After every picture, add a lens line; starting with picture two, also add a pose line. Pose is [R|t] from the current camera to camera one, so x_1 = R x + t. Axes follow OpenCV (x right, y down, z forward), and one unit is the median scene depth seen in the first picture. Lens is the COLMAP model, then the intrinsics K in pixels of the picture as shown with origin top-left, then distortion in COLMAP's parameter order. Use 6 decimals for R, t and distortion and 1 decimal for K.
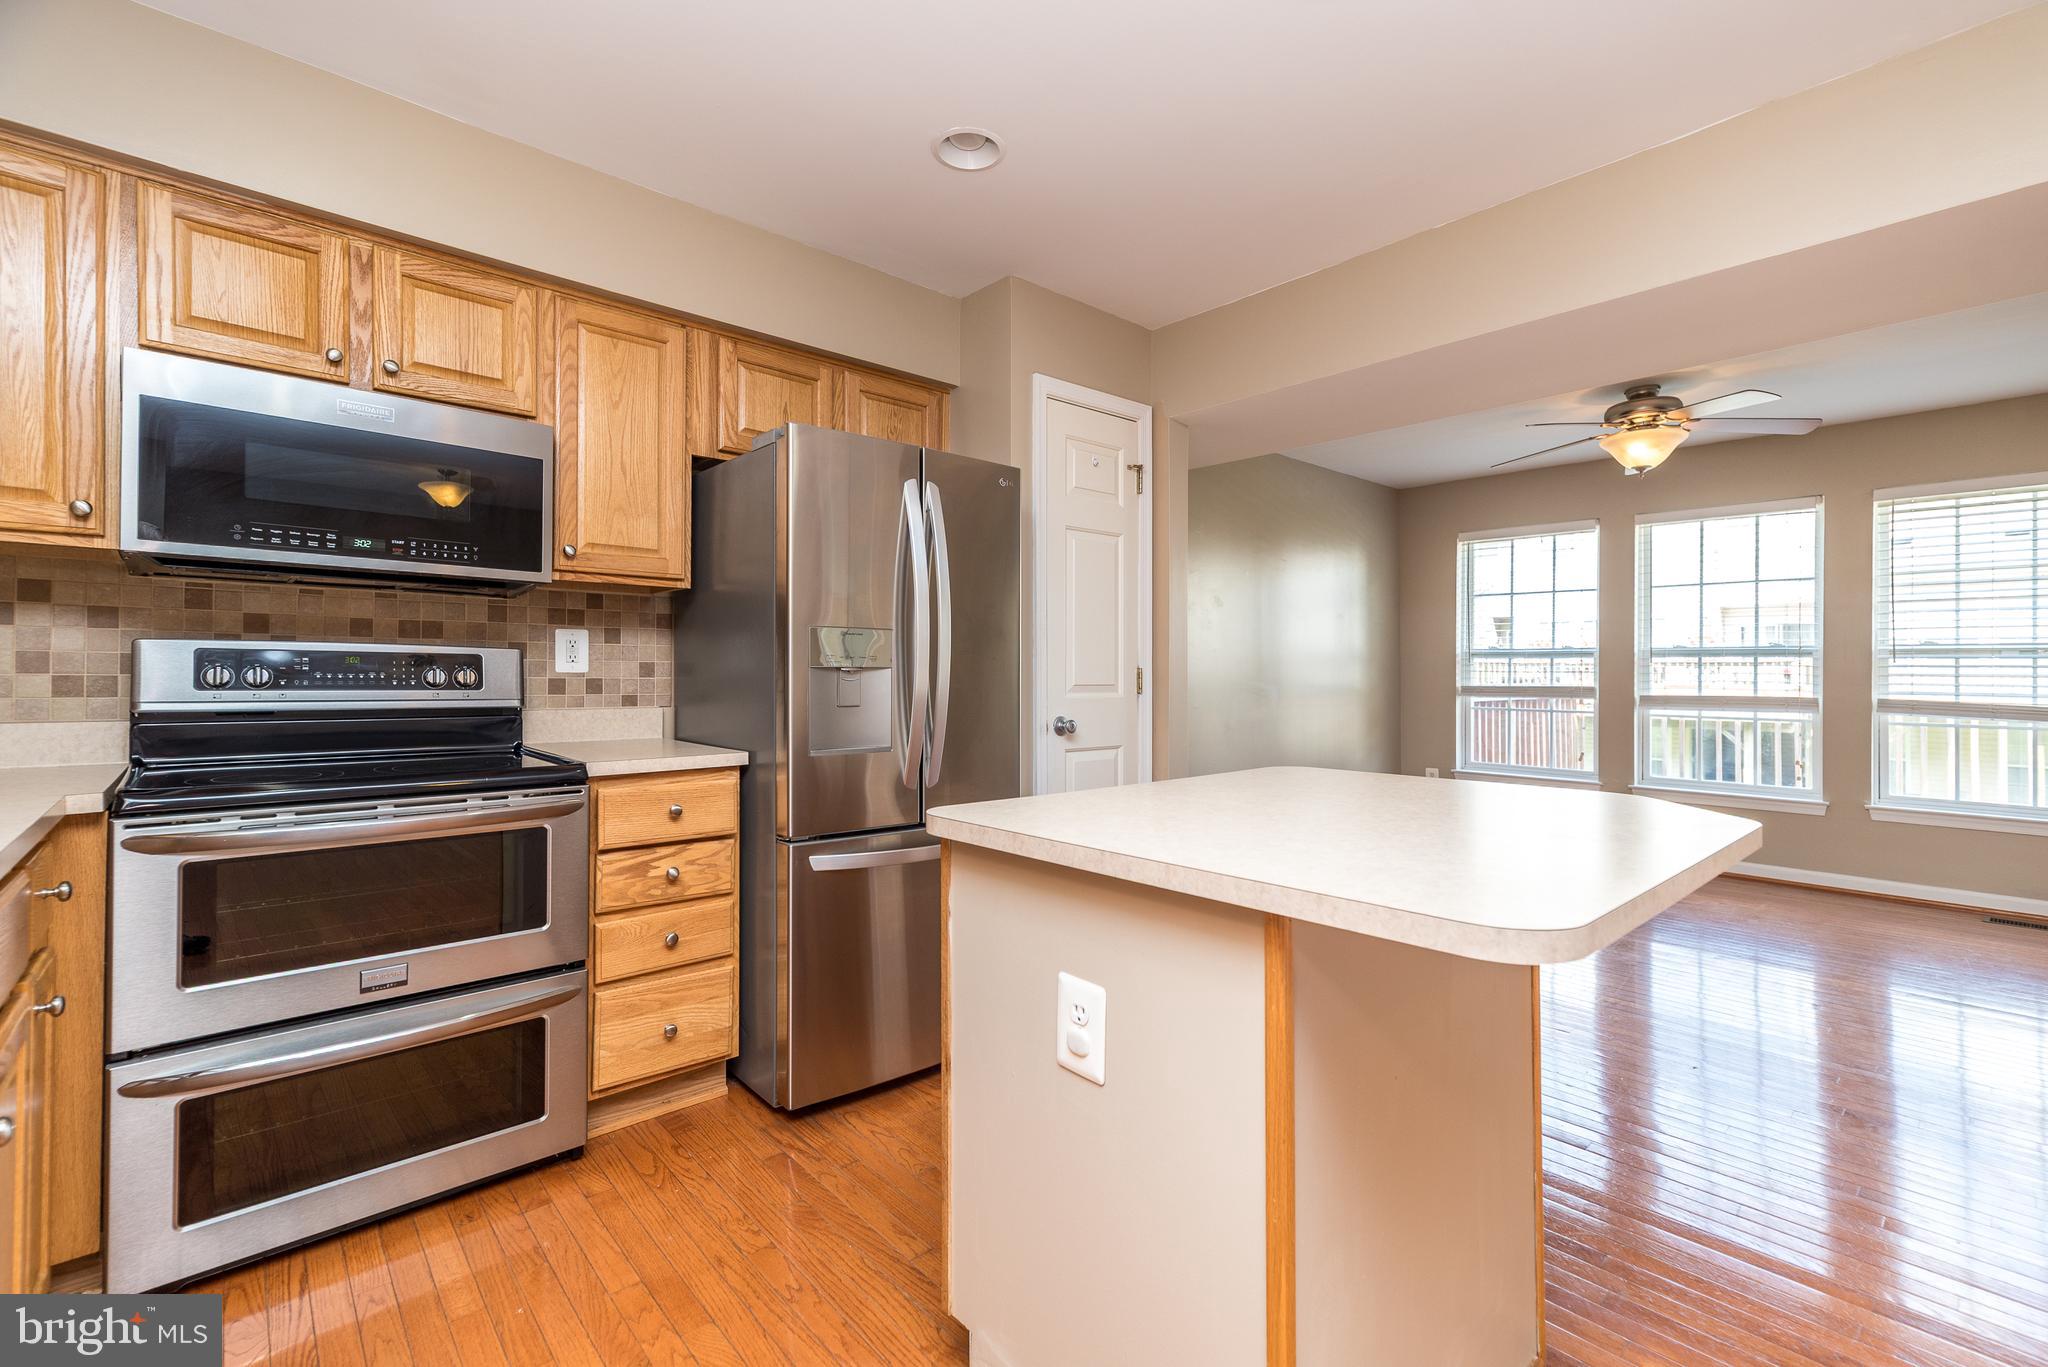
lens RADIAL K [[893.4, 0, 1024.7], [0, 893.4, 675.3], [0, 0, 1]] dist [0.002215, 0.001362]
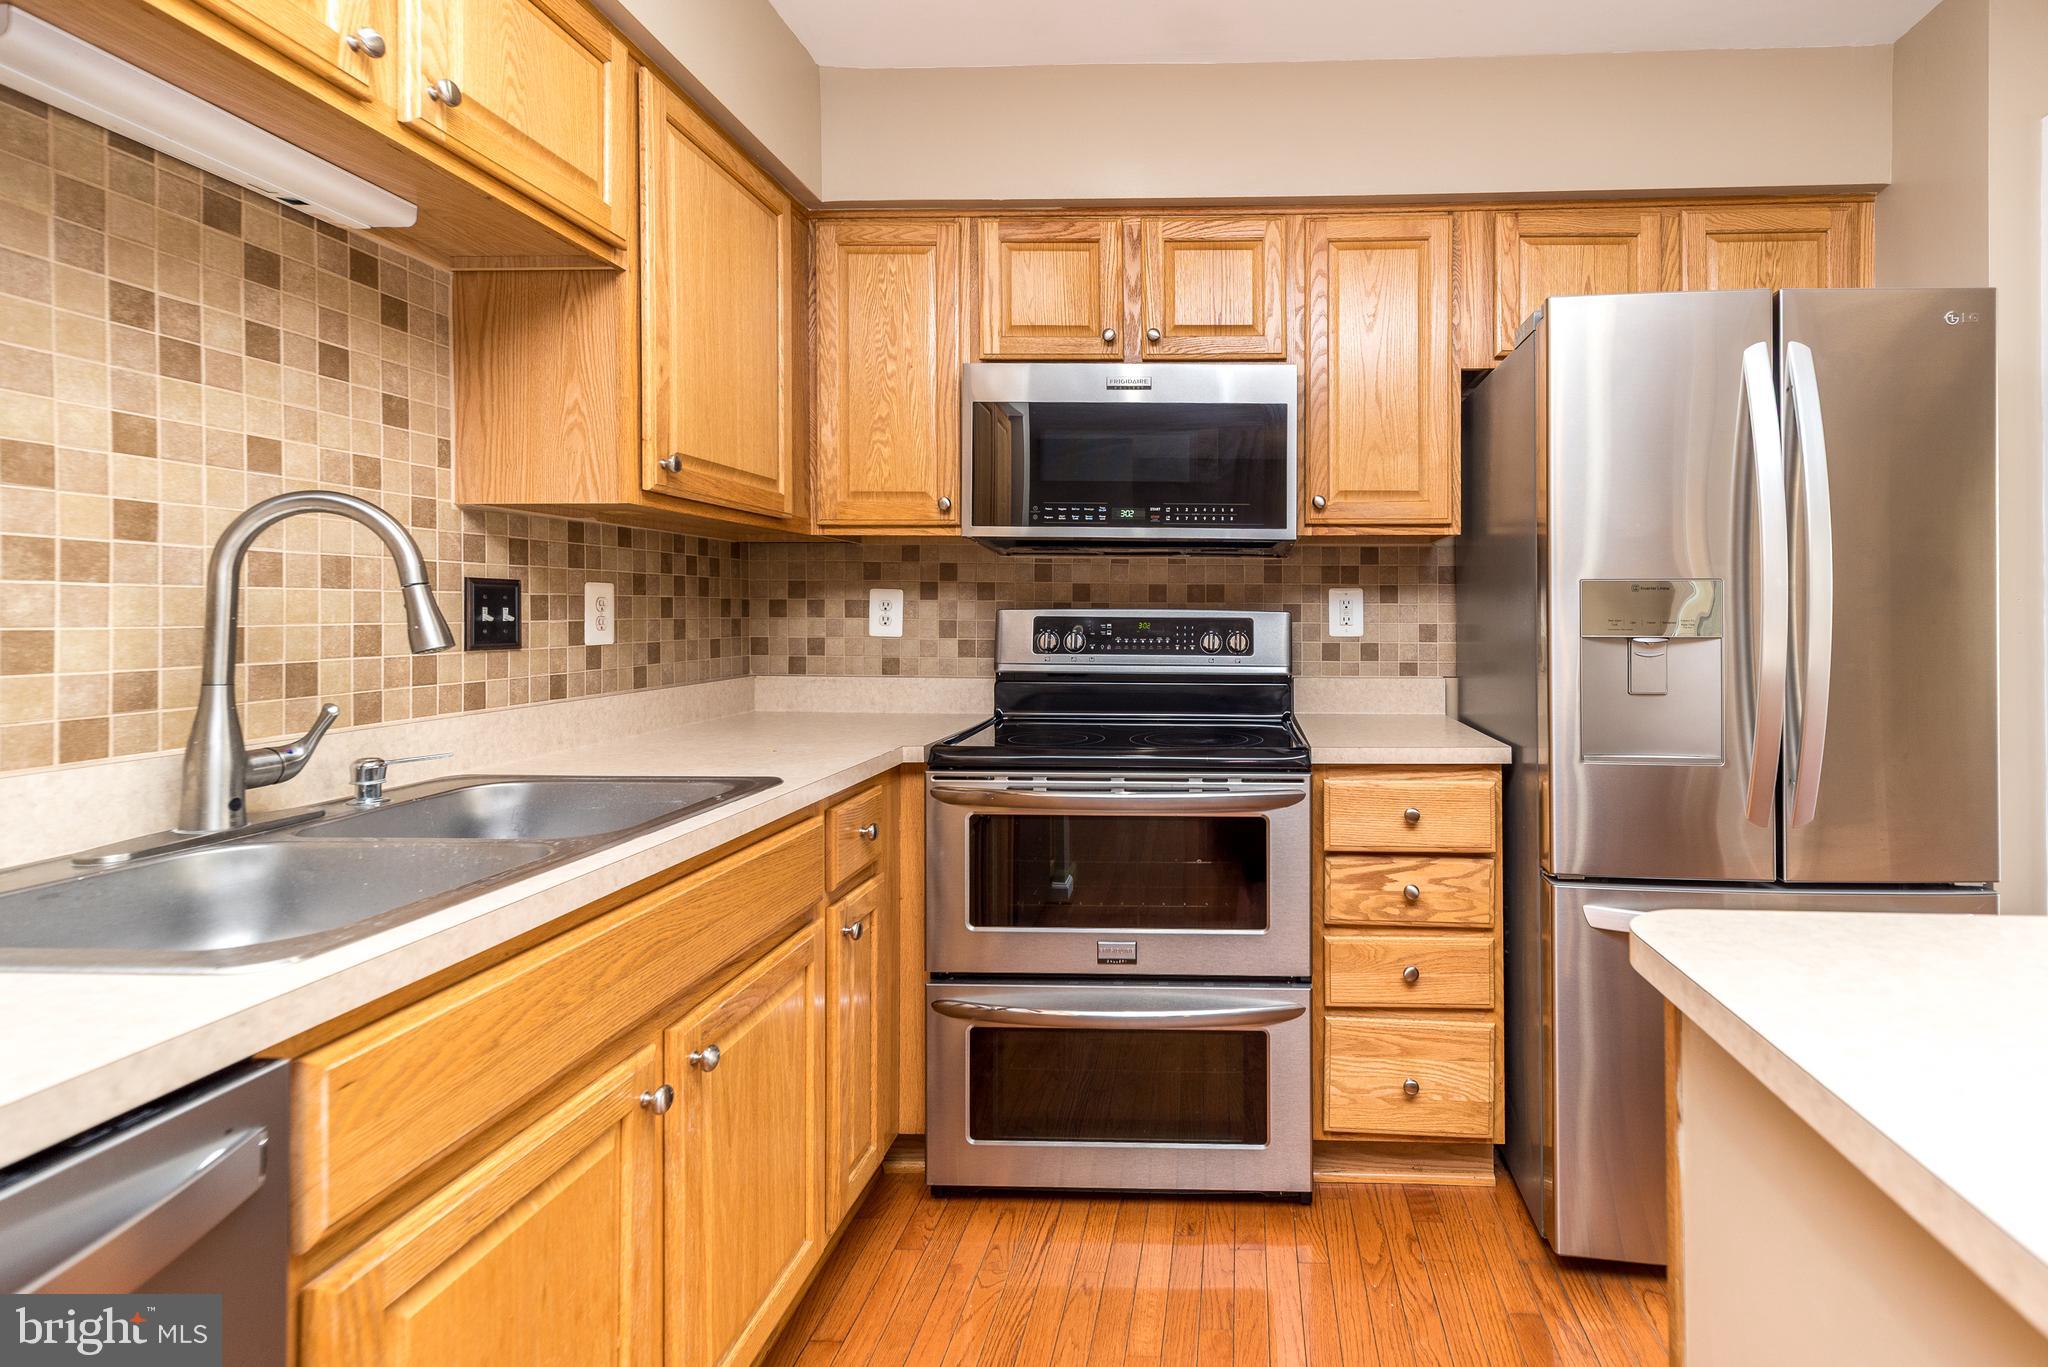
lens RADIAL K [[963.1, 0, 1201.0], [0, 963.1, 617.7], [0, 0, 1]] dist [0.007346, -0.000907]
pose [[0.714950, -0.003351, -0.699168, 0.078773], [0.000897, 0.999992, -0.003876, -0.022338], [0.699175, 0.002144, 0.714947, 0.249332]]
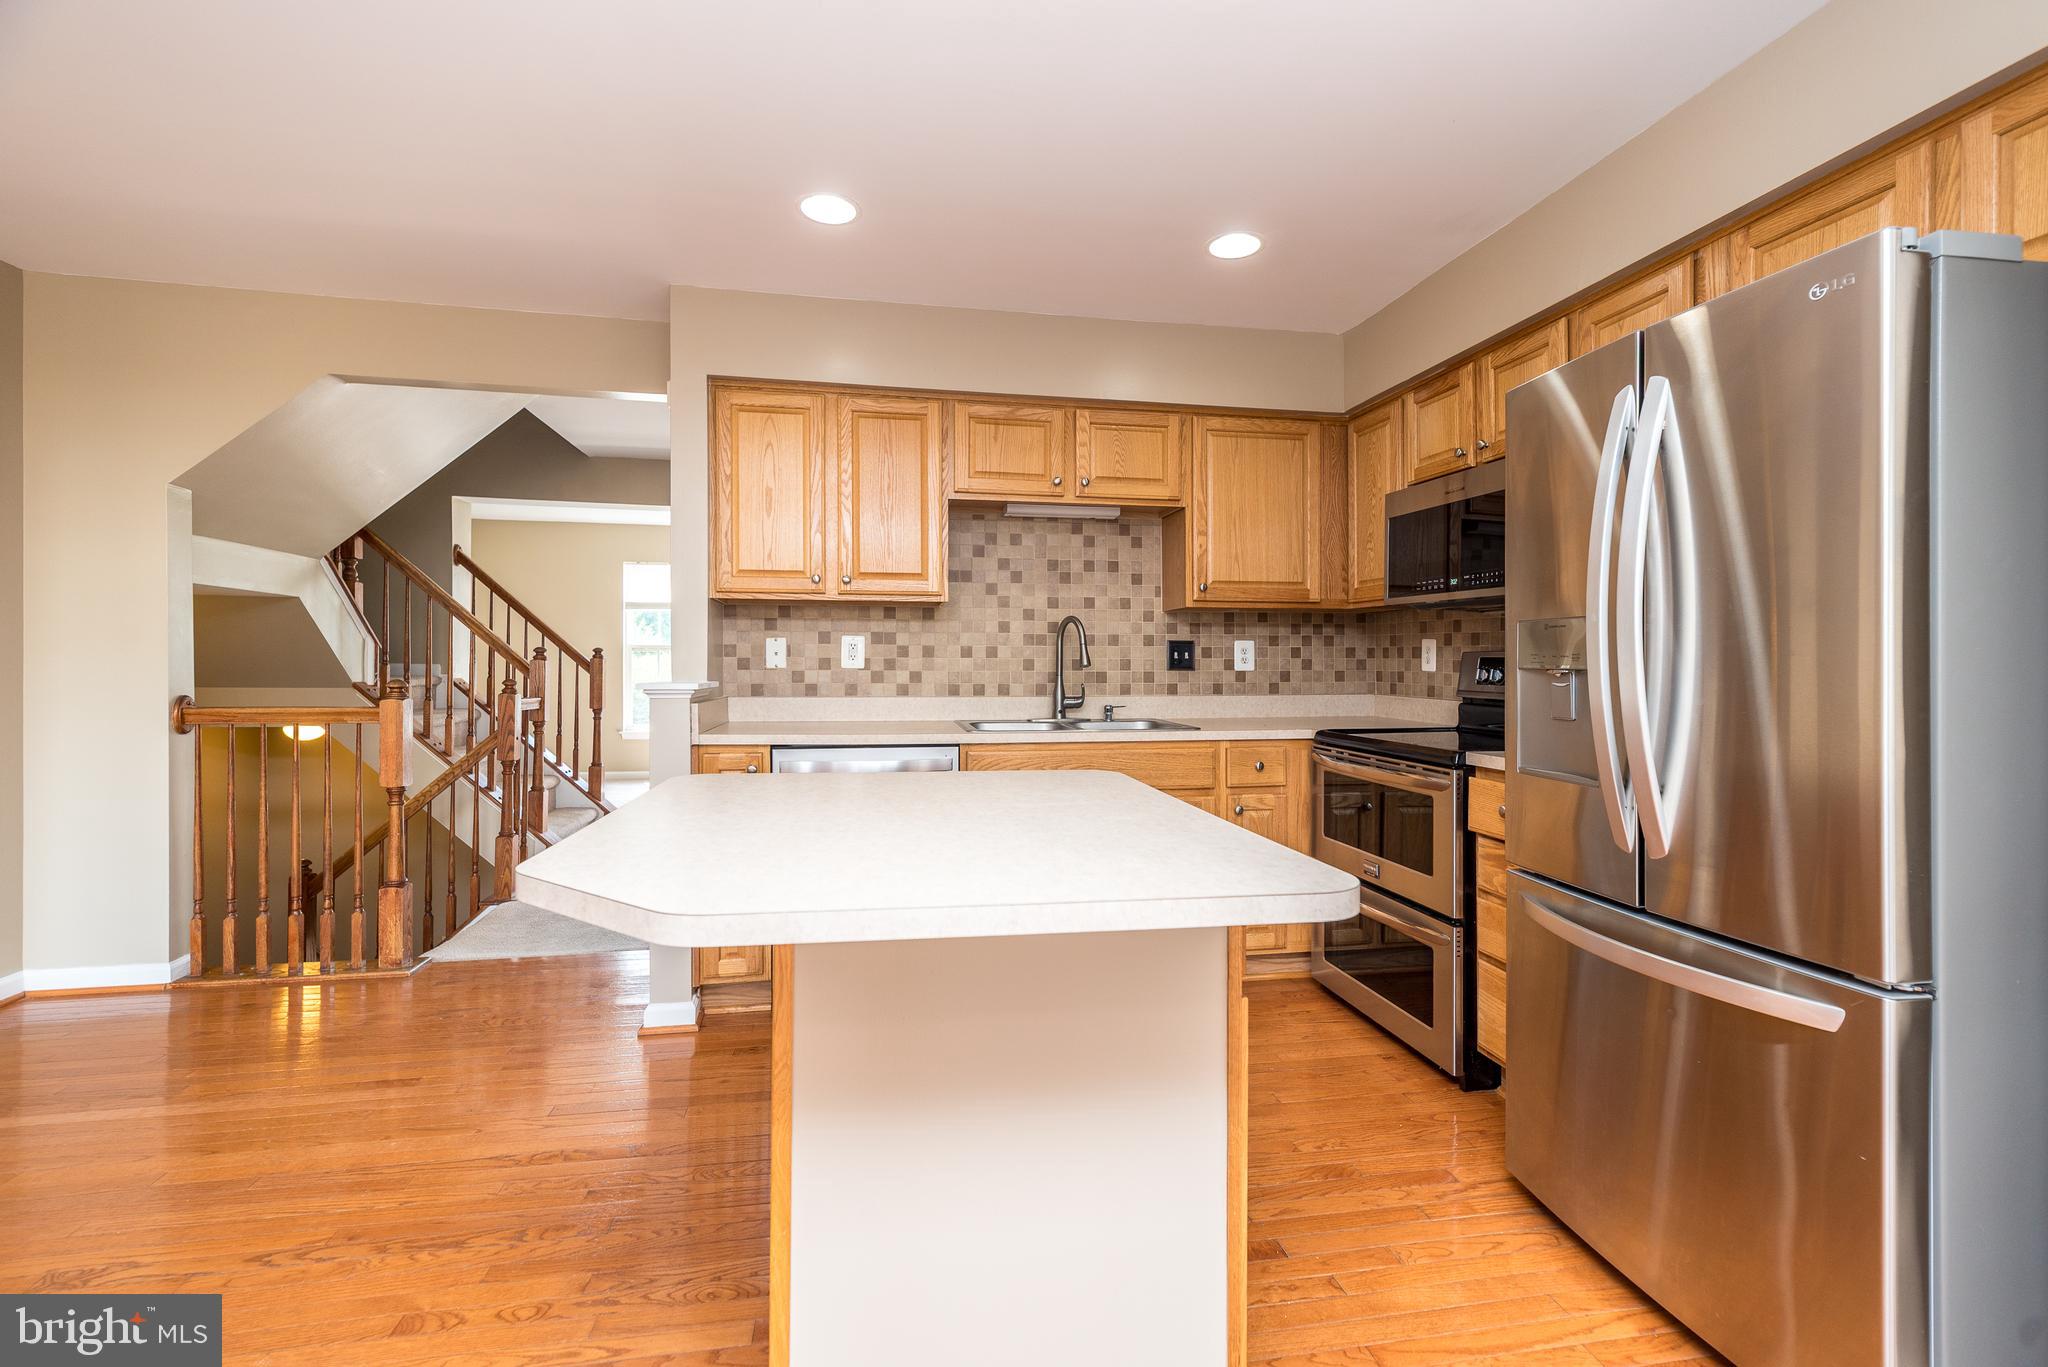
lens RADIAL K [[893.4, 0, 1021.1], [0, 893.4, 670.0], [0, 0, 1]] dist [0.002215, 0.001362]
pose [[-0.535862, -0.000263, -0.844306, 0.743455], [-0.010642, 0.999923, 0.006442, -0.008497], [0.844239, 0.012437, -0.535823, 1.071560]]
